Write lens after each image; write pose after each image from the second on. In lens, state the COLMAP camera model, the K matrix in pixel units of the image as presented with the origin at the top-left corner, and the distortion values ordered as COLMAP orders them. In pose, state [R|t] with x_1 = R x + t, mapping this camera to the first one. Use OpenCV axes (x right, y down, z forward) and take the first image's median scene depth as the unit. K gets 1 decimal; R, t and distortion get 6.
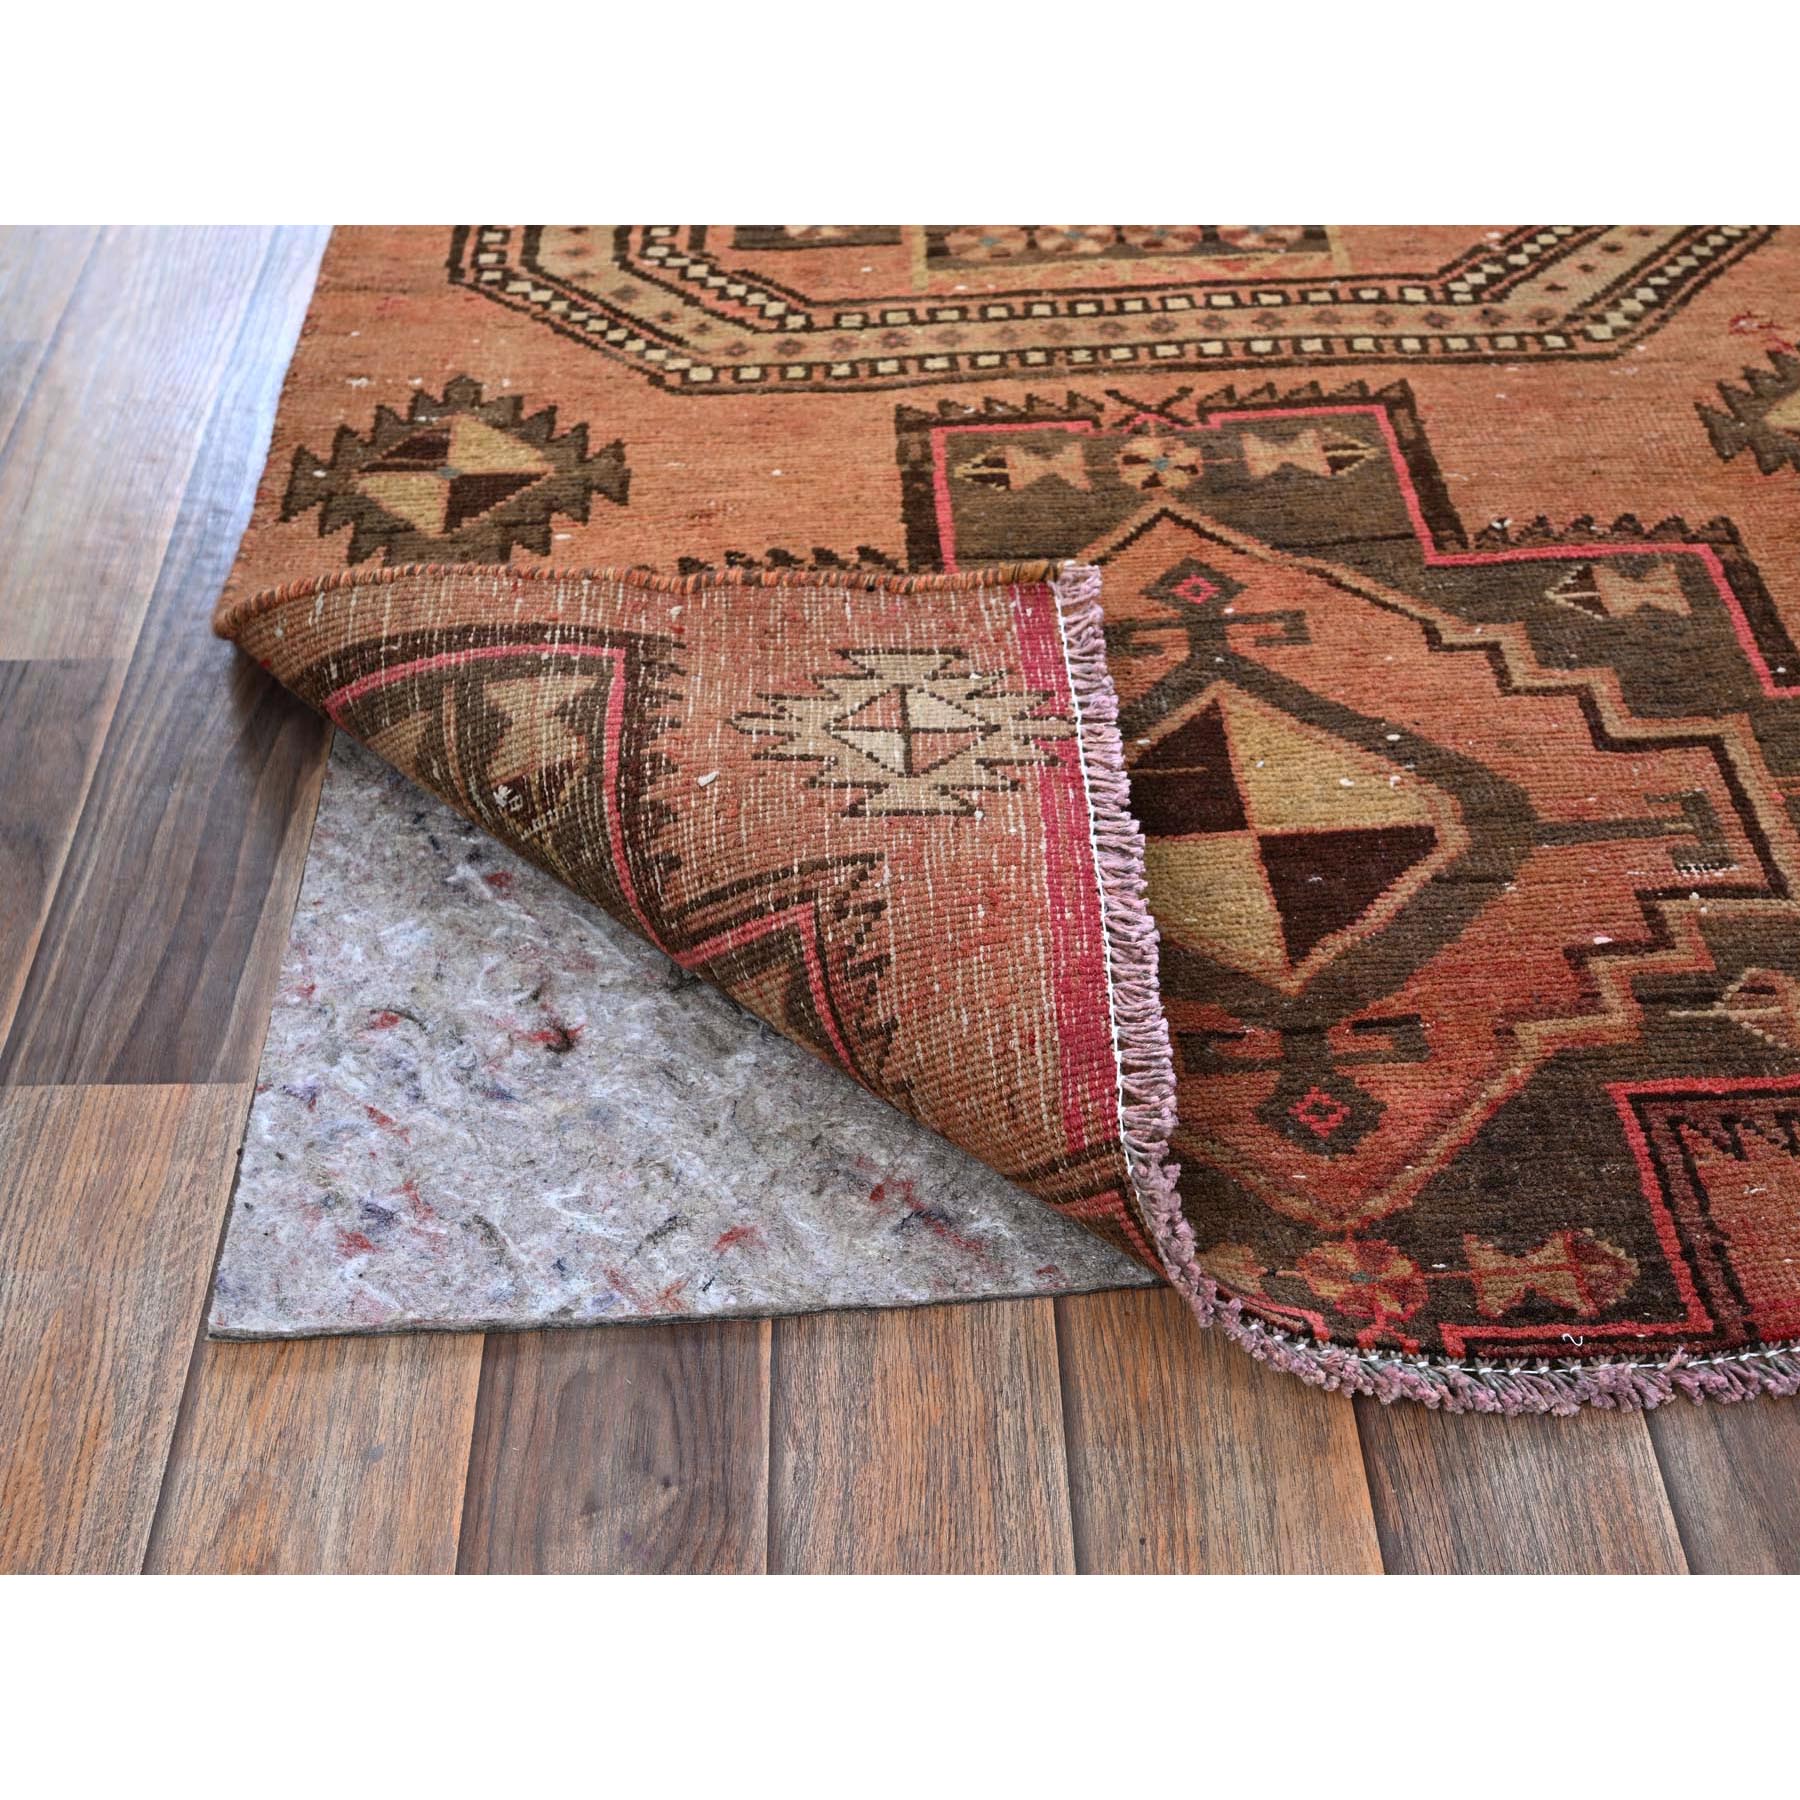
lens RADIAL K [[2412.4, 0, 892.2], [0, 2412.4, 898.2], [0, 0, 1]] dist [0.013574, 0.000000]
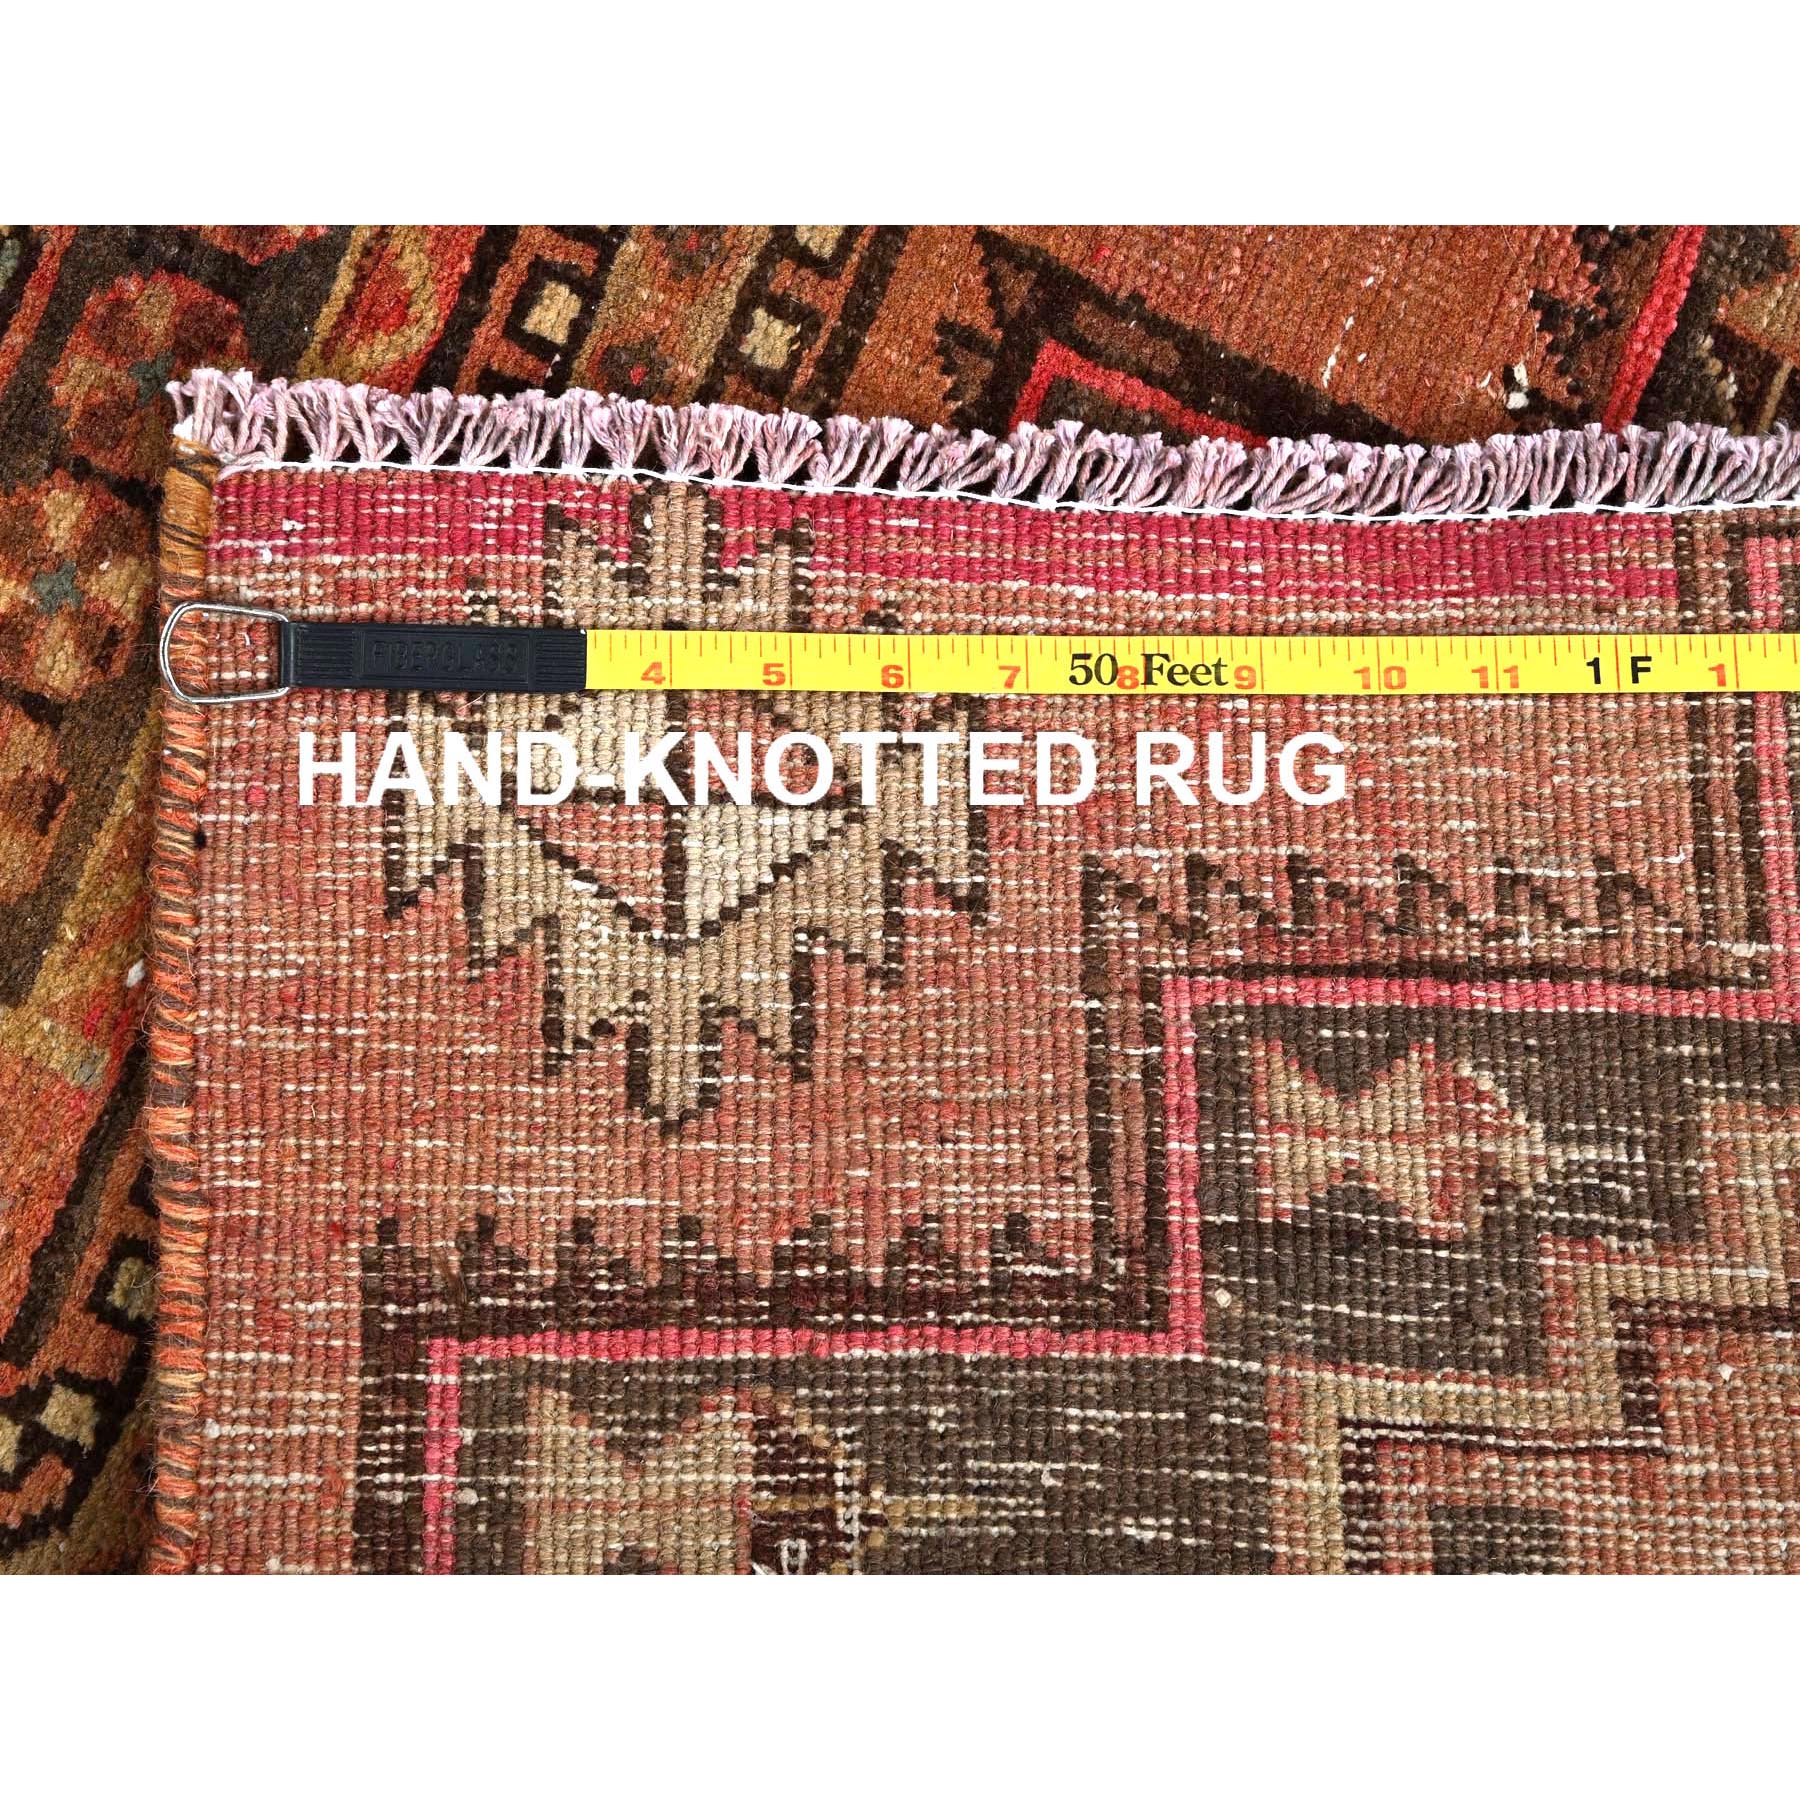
lens RADIAL K [[2412.4, 0, 901.2], [0, 2412.4, 898.1], [0, 0, 1]] dist [0.013574, 0.000000]
pose [[-0.008342, -0.999947, 0.006107, -0.019865], [0.959017, -0.009730, -0.283182, 0.125893], [0.283226, 0.003494, 0.959047, 0.488073]]
